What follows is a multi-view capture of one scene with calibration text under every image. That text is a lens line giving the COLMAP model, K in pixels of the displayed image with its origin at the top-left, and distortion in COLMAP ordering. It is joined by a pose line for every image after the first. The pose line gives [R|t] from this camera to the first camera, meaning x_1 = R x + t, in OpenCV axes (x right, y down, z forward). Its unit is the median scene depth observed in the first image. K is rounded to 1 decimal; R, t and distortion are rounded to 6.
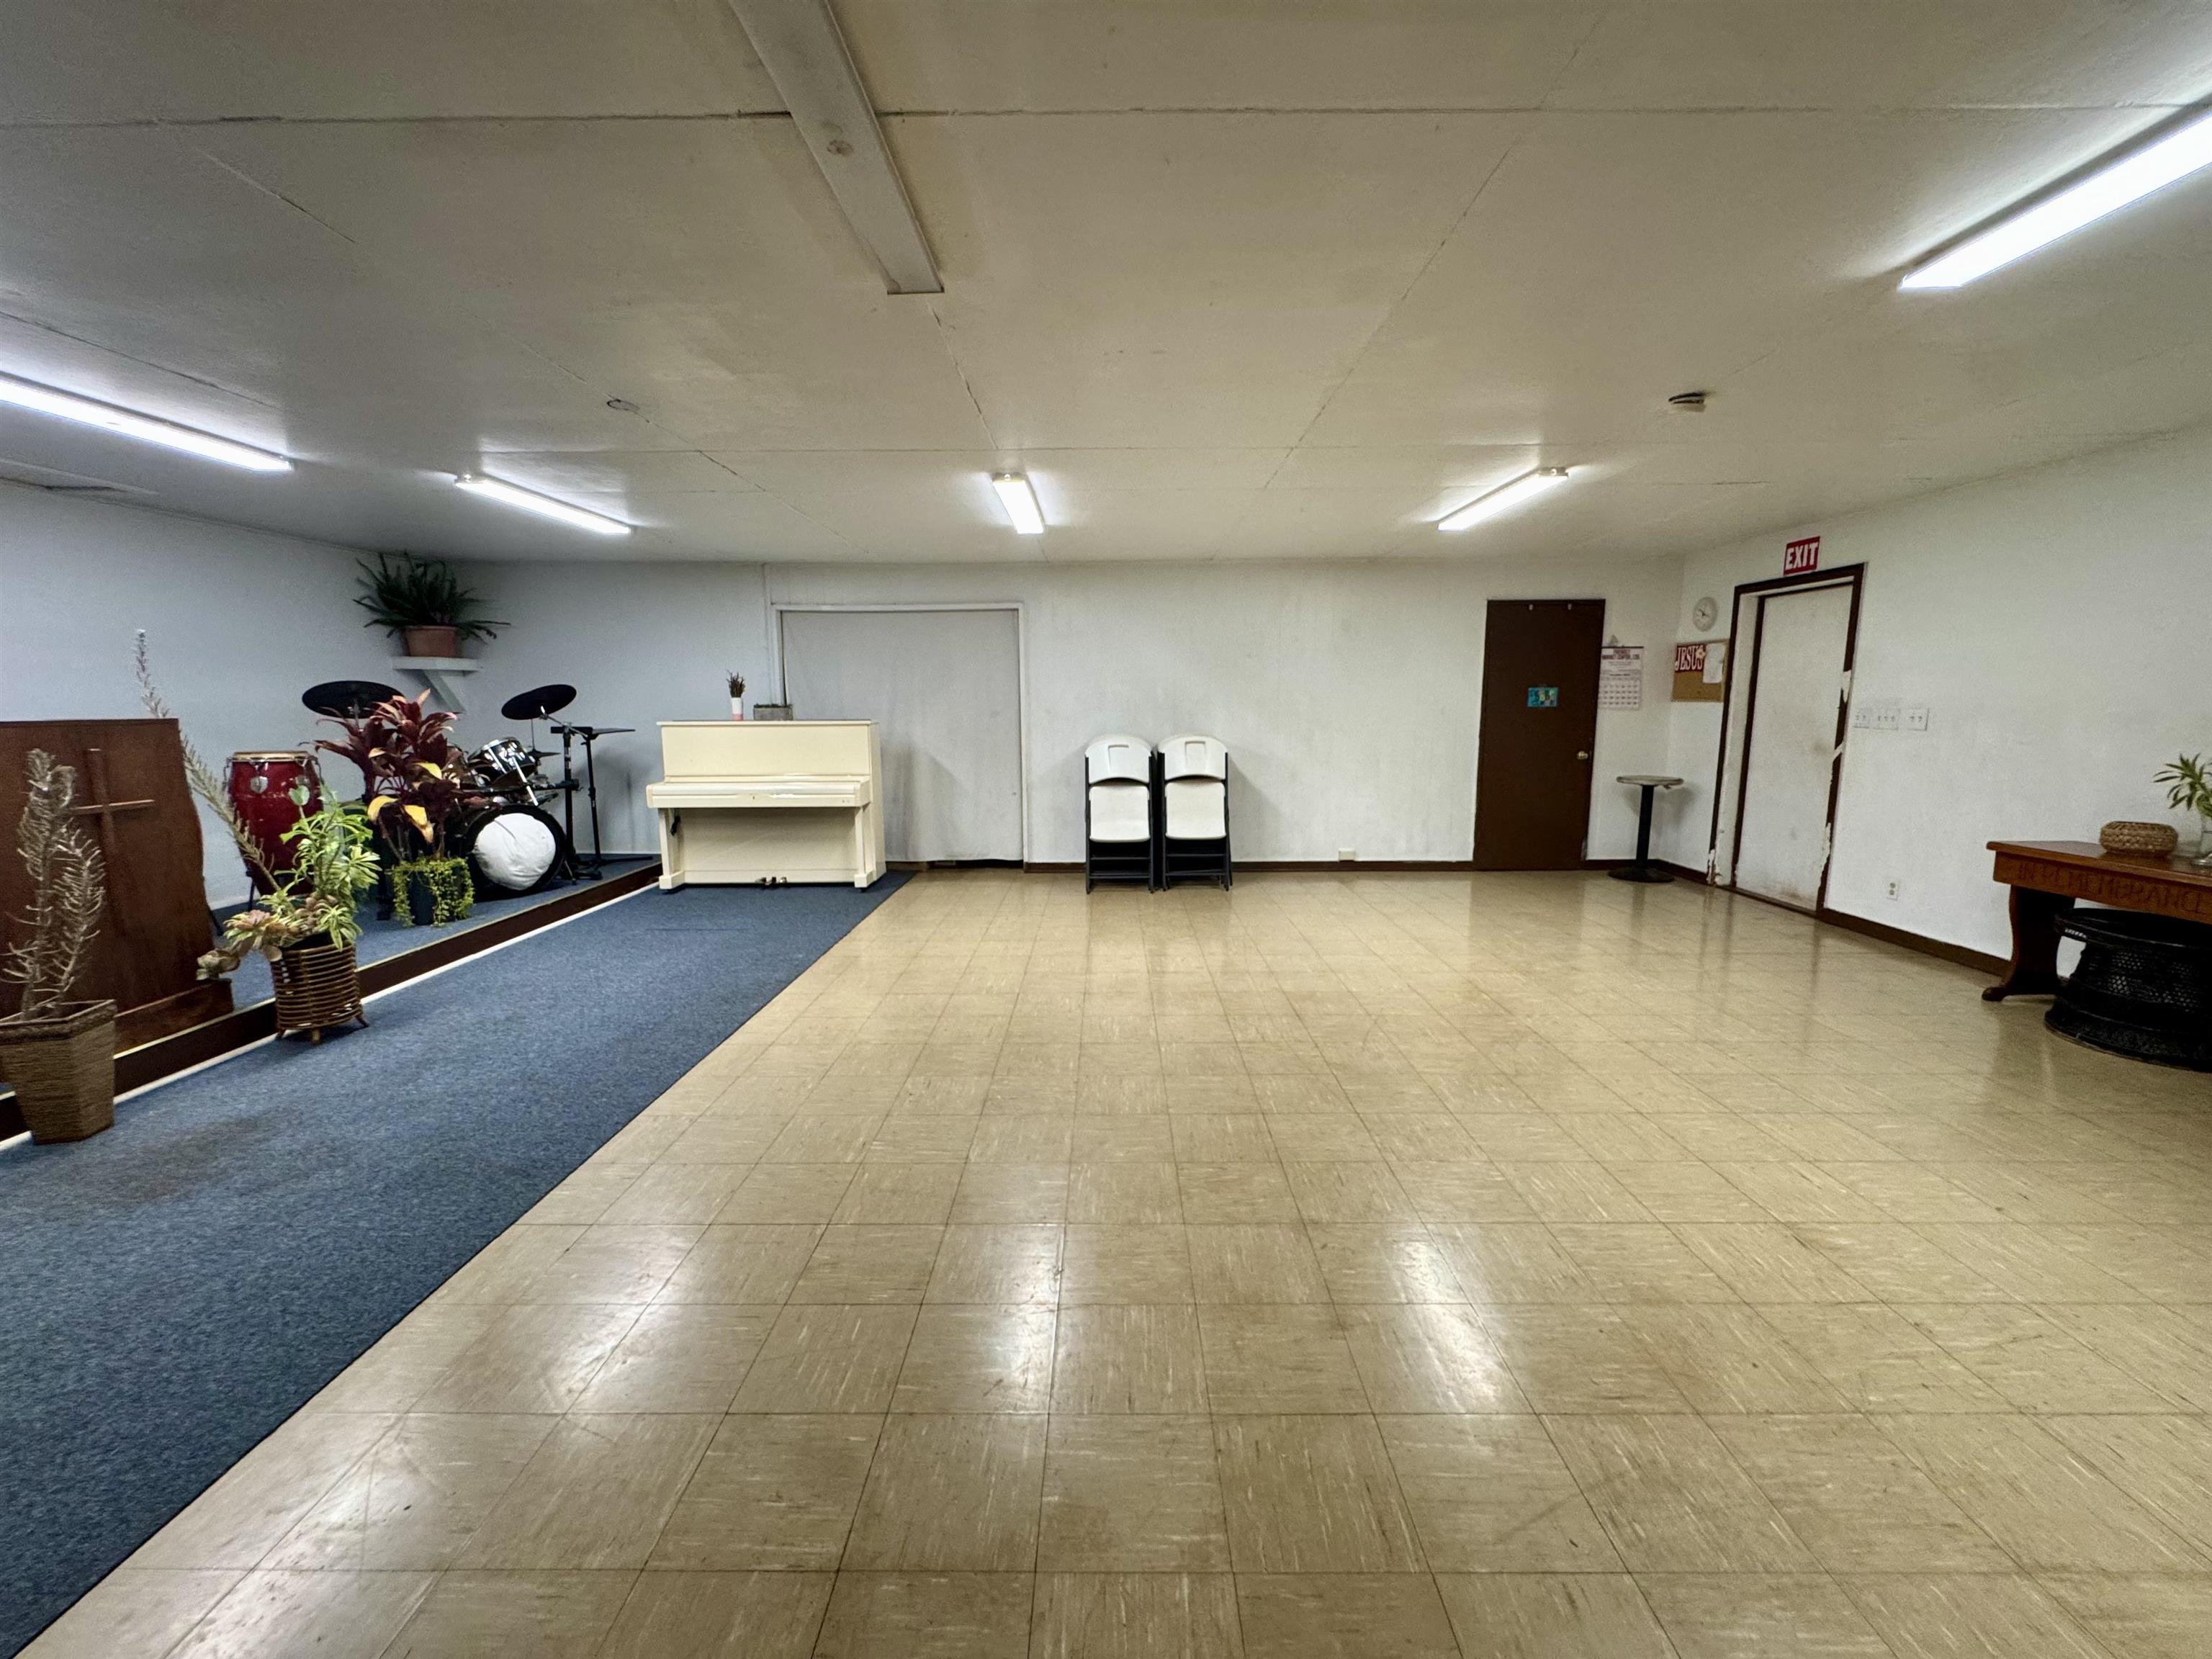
lens RADIAL K [[888.4, 0, 1107.9], [0, 888.4, 825.2], [0, 0, 1]] dist [0.000179, -0.000110]
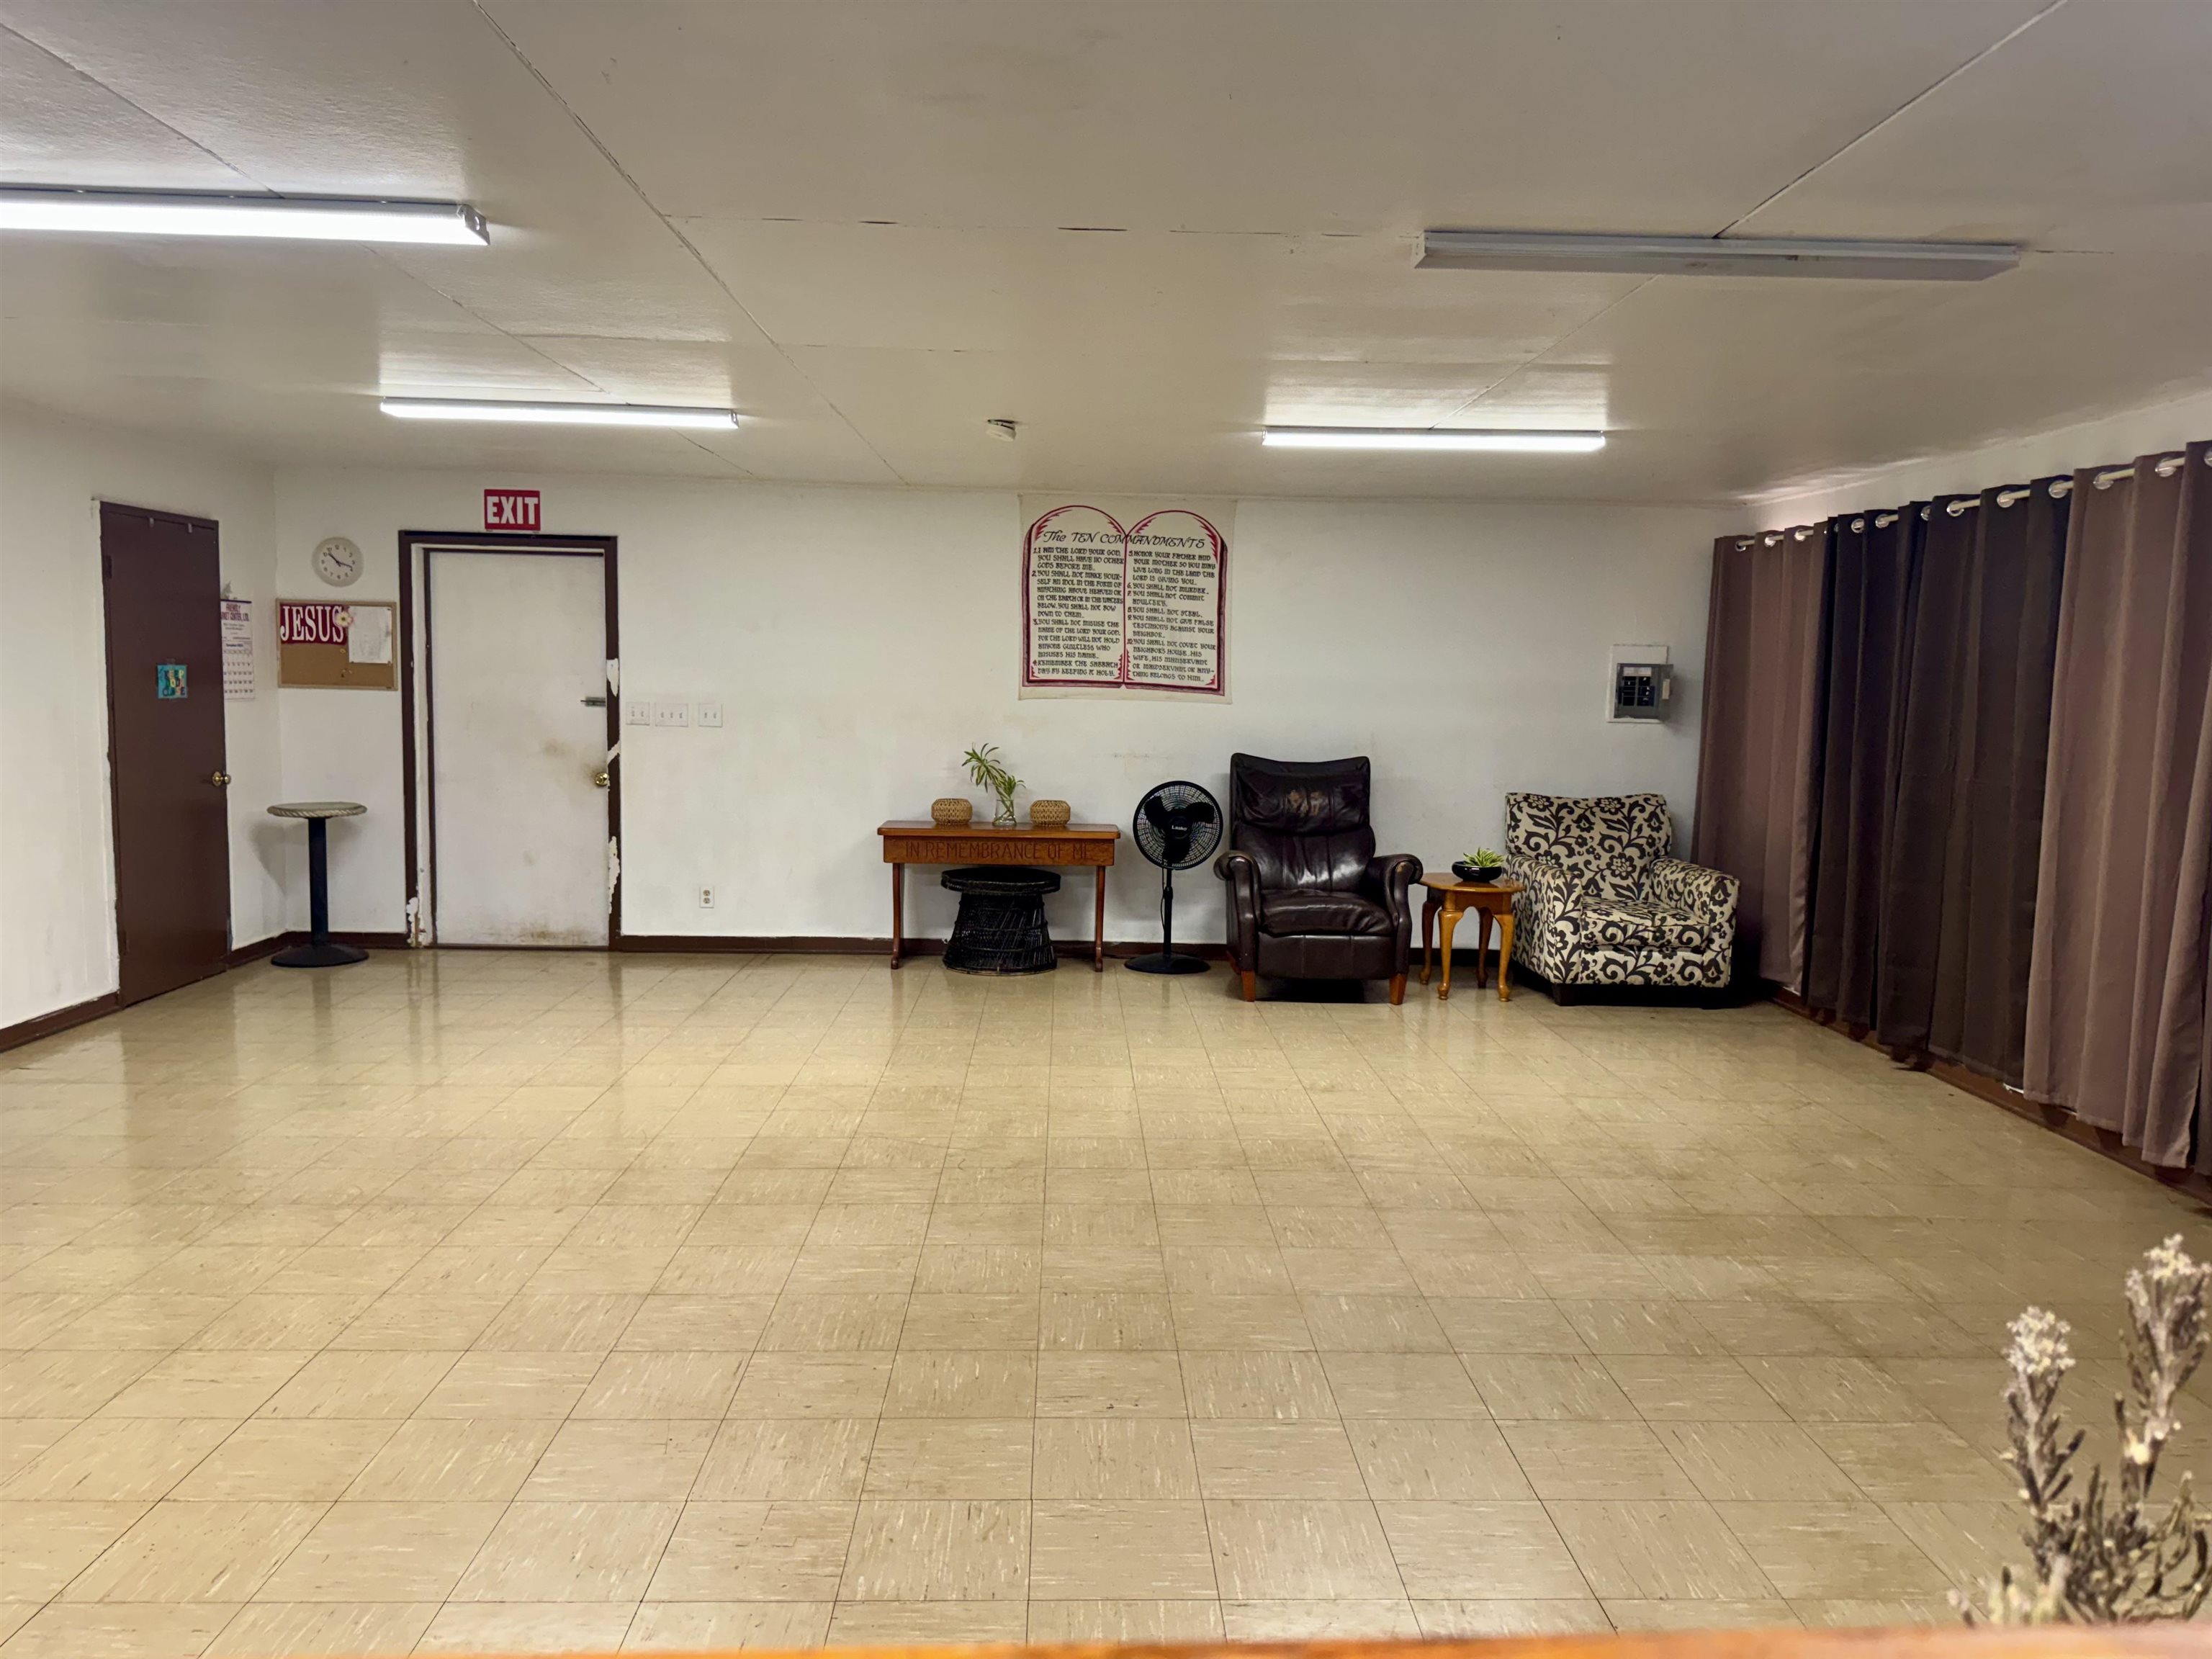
lens RADIAL K [[1568.9, 0, 1114.4], [0, 1568.9, 829.5], [0, 0, 1]] dist [0.055173, -0.062690]
pose [[-0.038134, -0.095811, 0.994669, -0.683668], [0.118957, 0.987879, 0.099718, -0.099263], [-0.992167, 0.122125, -0.026275, 0.546504]]
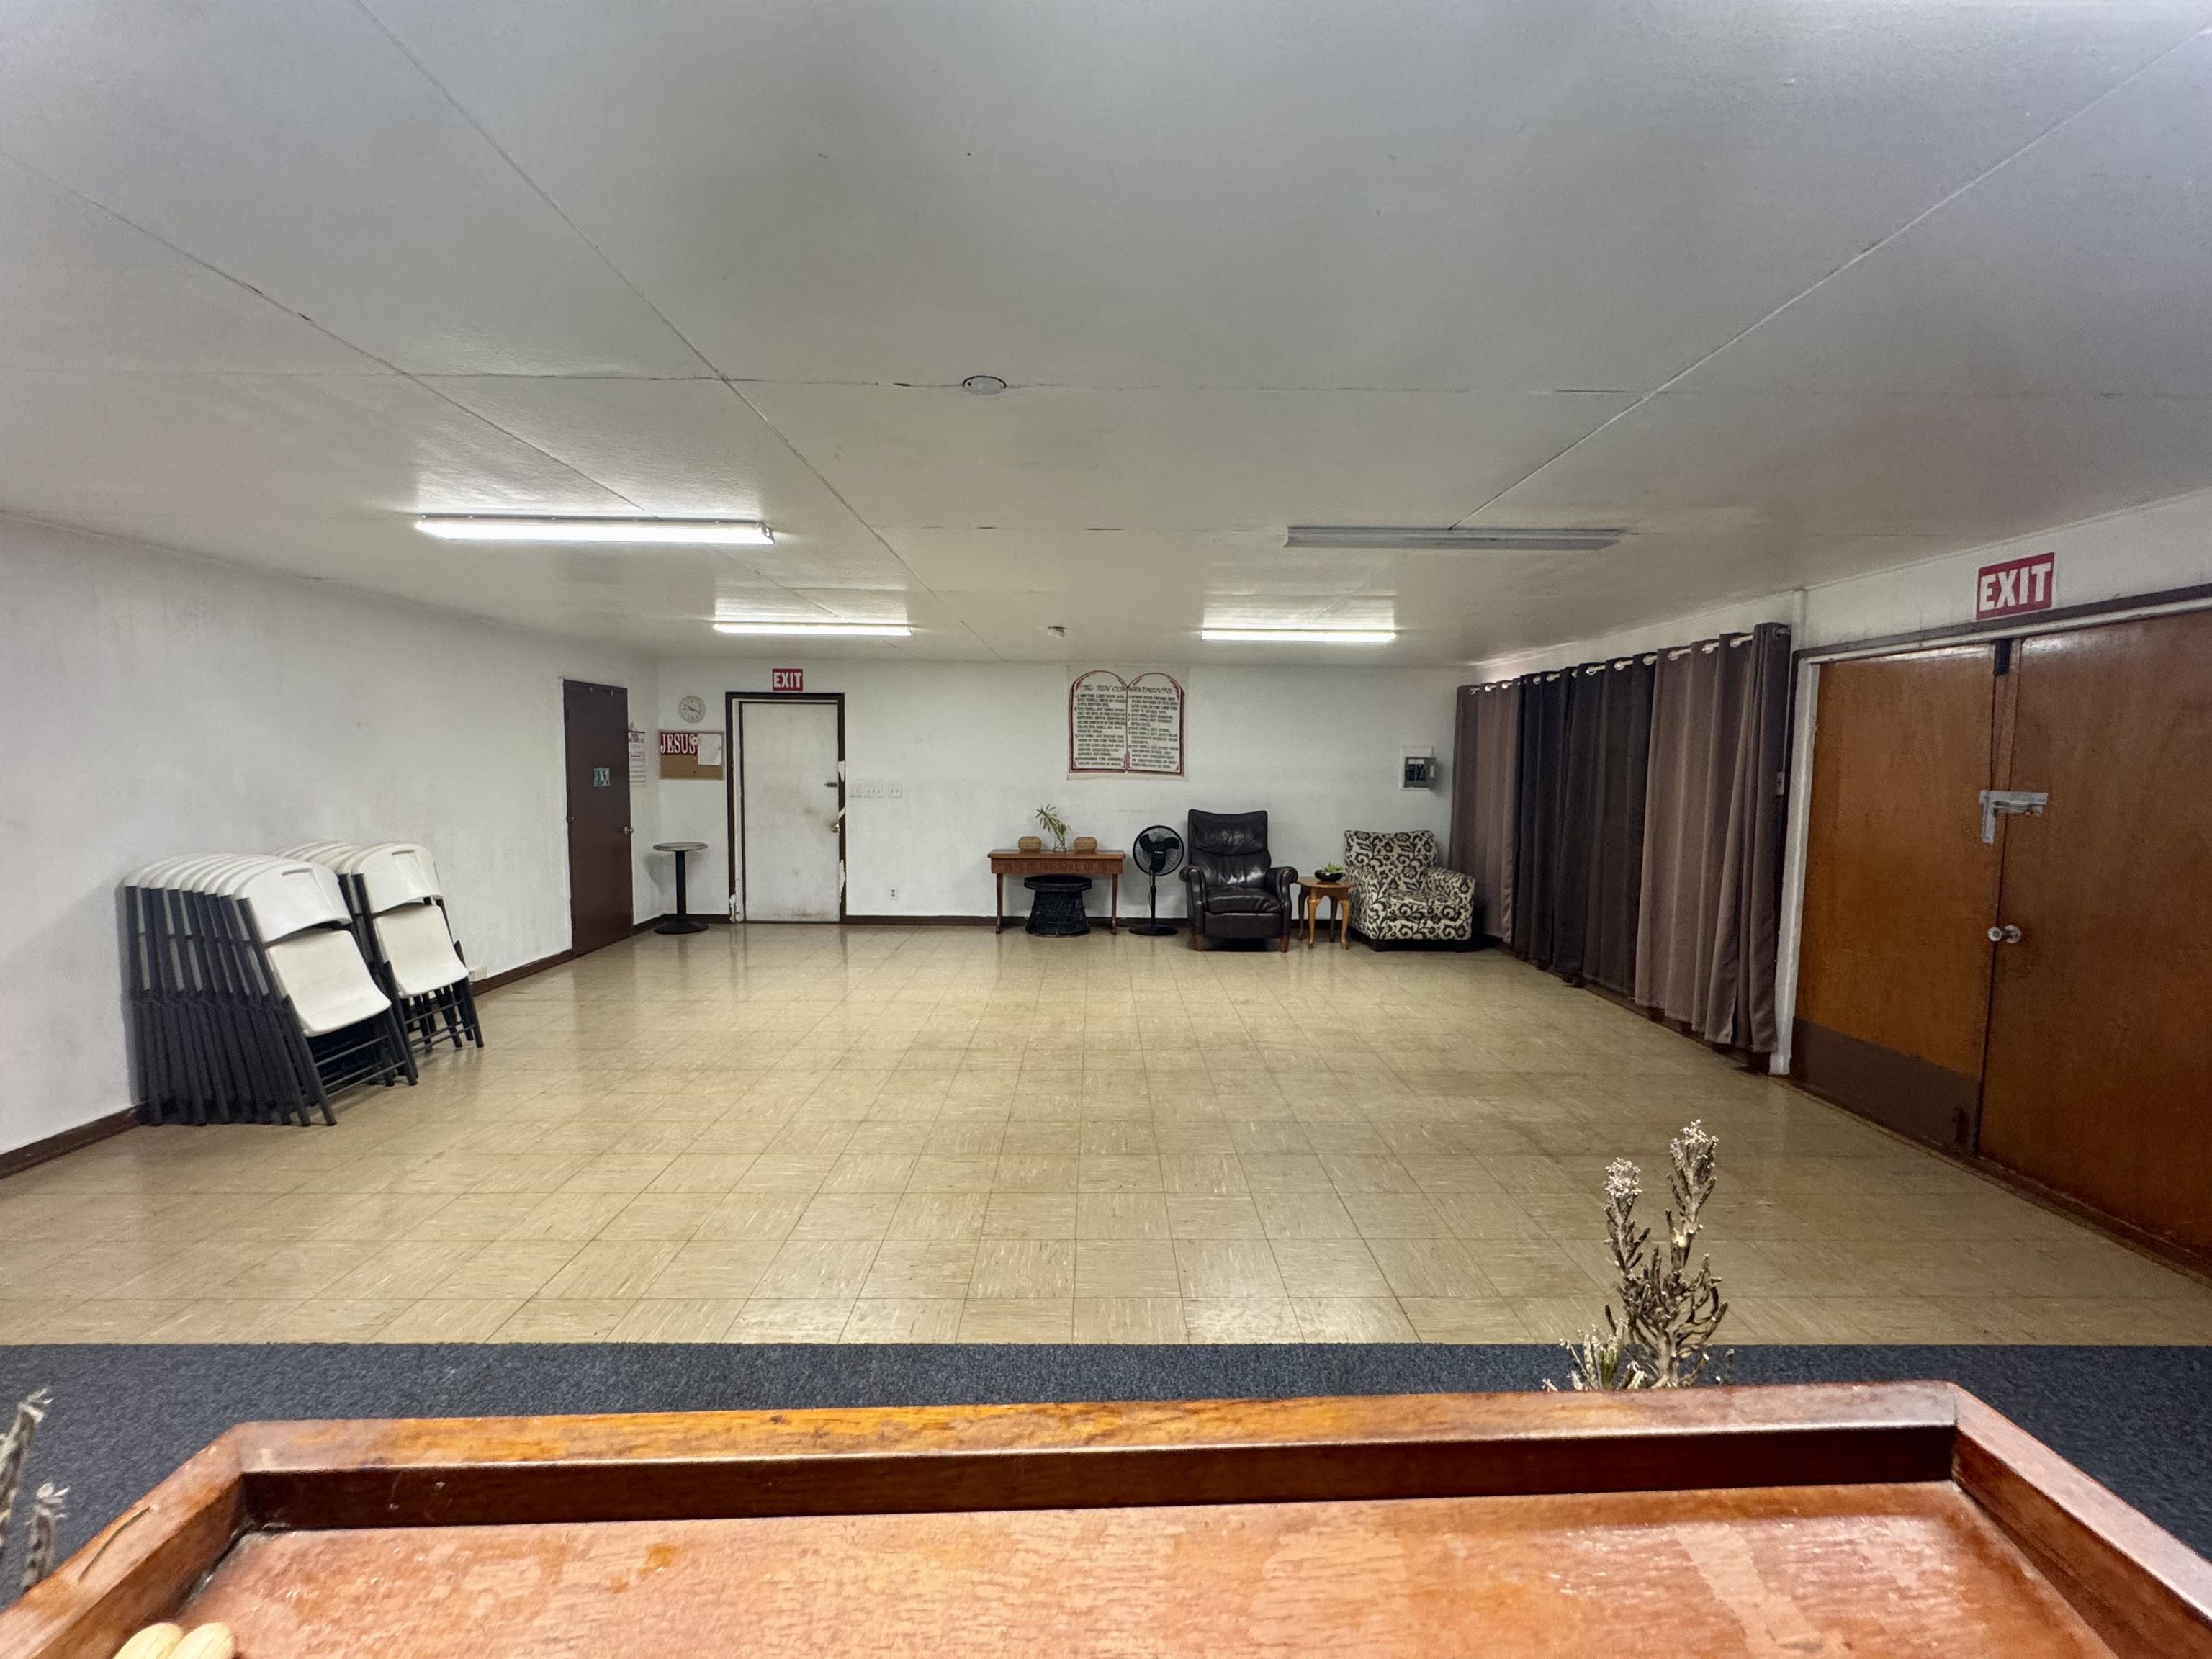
lens RADIAL K [[888.4, 0, 1107.9], [0, 888.4, 825.2], [0, 0, 1]] dist [0.000179, -0.000110]
pose [[-0.020636, -0.070101, 0.997326, -0.687075], [0.129889, 0.988897, 0.072196, -0.107966], [-0.991314, 0.131032, -0.011302, 0.542175]]
